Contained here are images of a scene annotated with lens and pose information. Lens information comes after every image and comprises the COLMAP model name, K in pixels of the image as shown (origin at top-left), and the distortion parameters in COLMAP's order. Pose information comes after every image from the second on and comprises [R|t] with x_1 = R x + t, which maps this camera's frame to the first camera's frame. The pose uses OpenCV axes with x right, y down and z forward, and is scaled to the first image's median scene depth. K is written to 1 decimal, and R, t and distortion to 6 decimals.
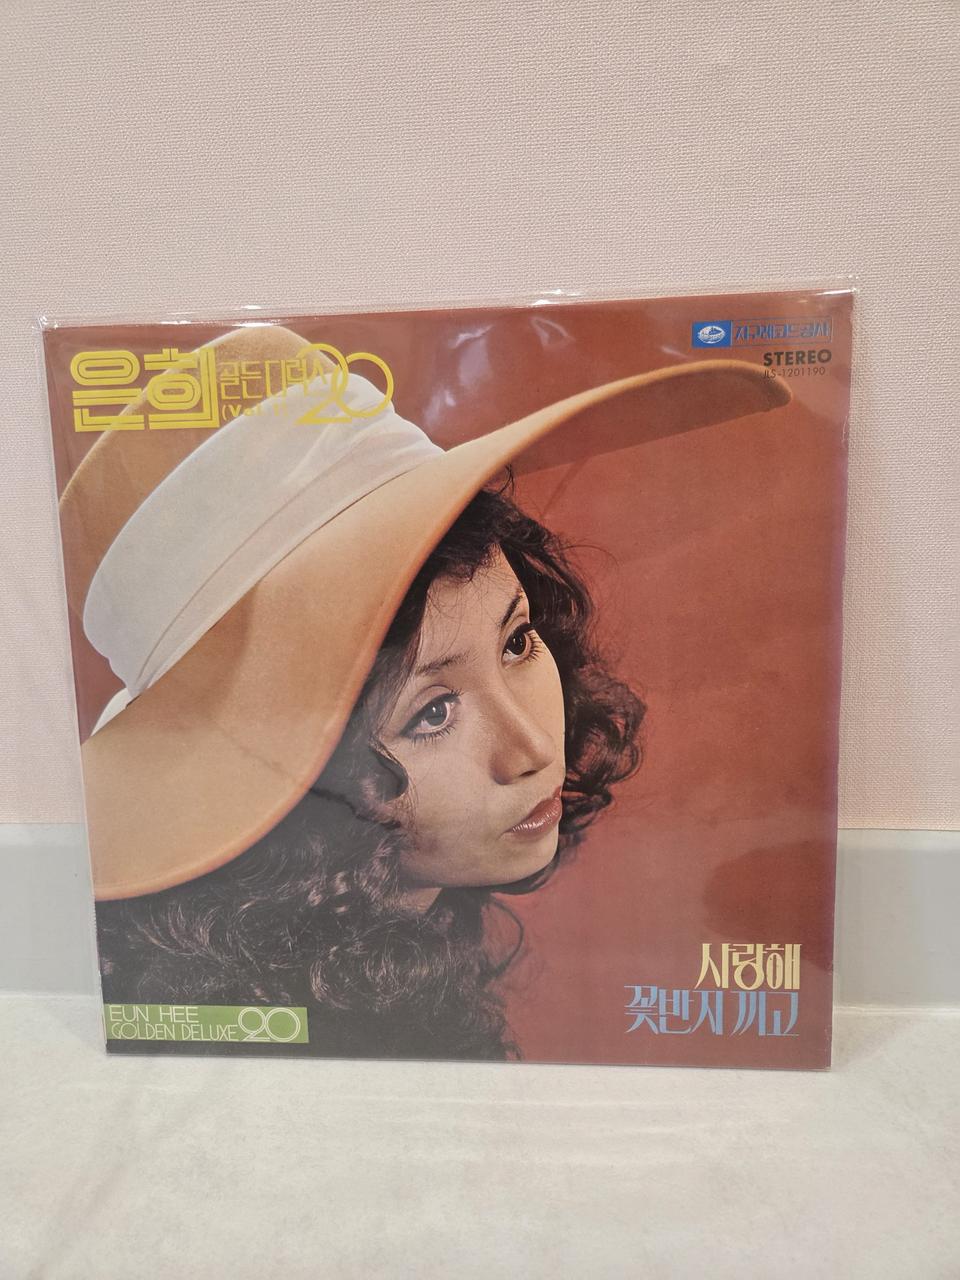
lens RADIAL K [[830.2, 0, 468.7], [0, 830.2, 642.3], [0, 0, 1]] dist [0.003576, -0.012318]
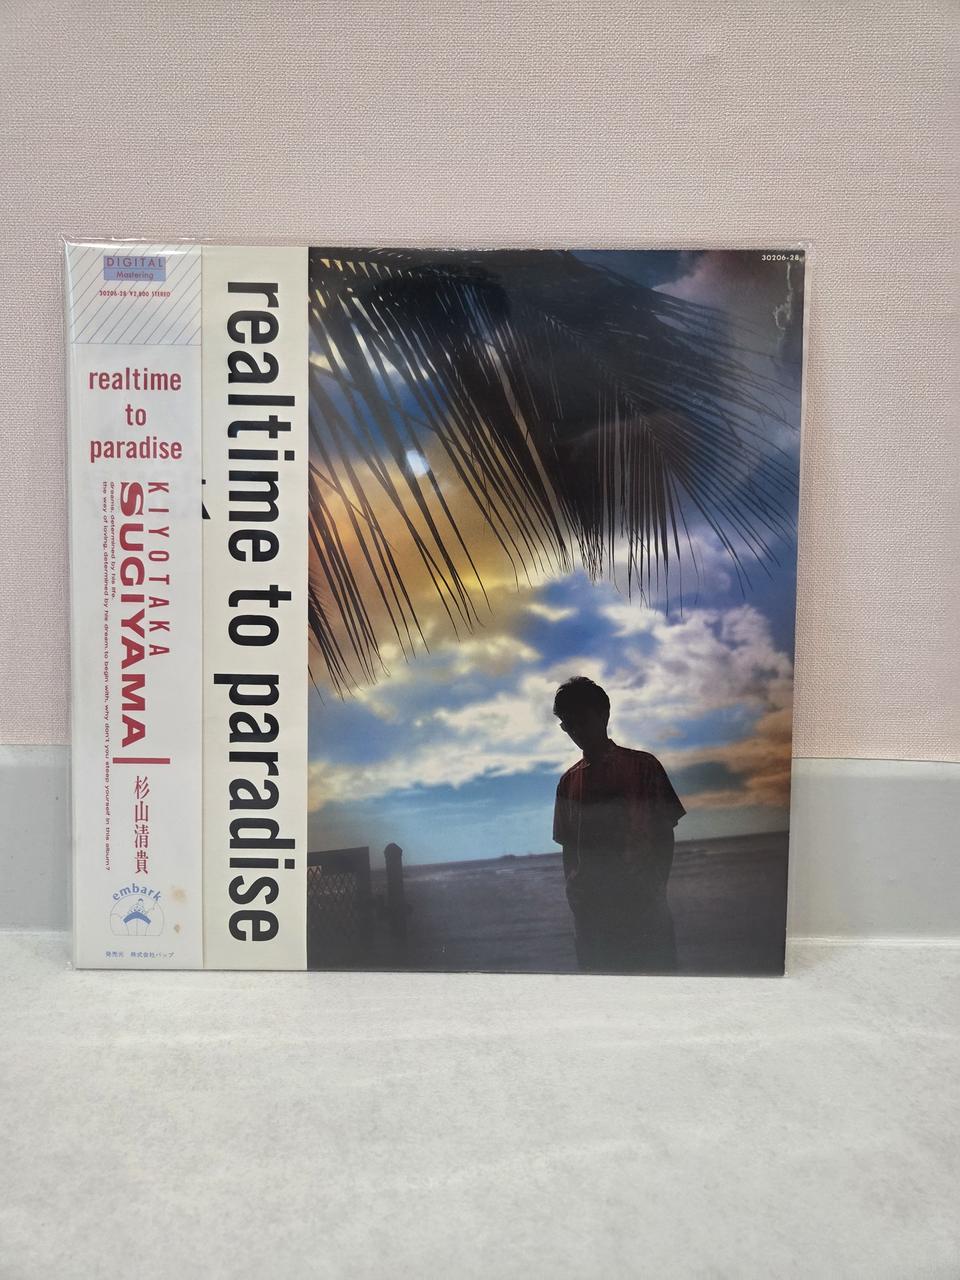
lens RADIAL K [[830.2, 0, 459.1], [0, 830.2, 651.5], [0, 0, 1]] dist [0.003576, -0.012318]
pose [[0.996894, 0.036991, 0.069533, -0.094672], [-0.029827, 0.994400, -0.101386, 0.256435], [-0.072894, 0.098997, 0.992414, -0.044296]]
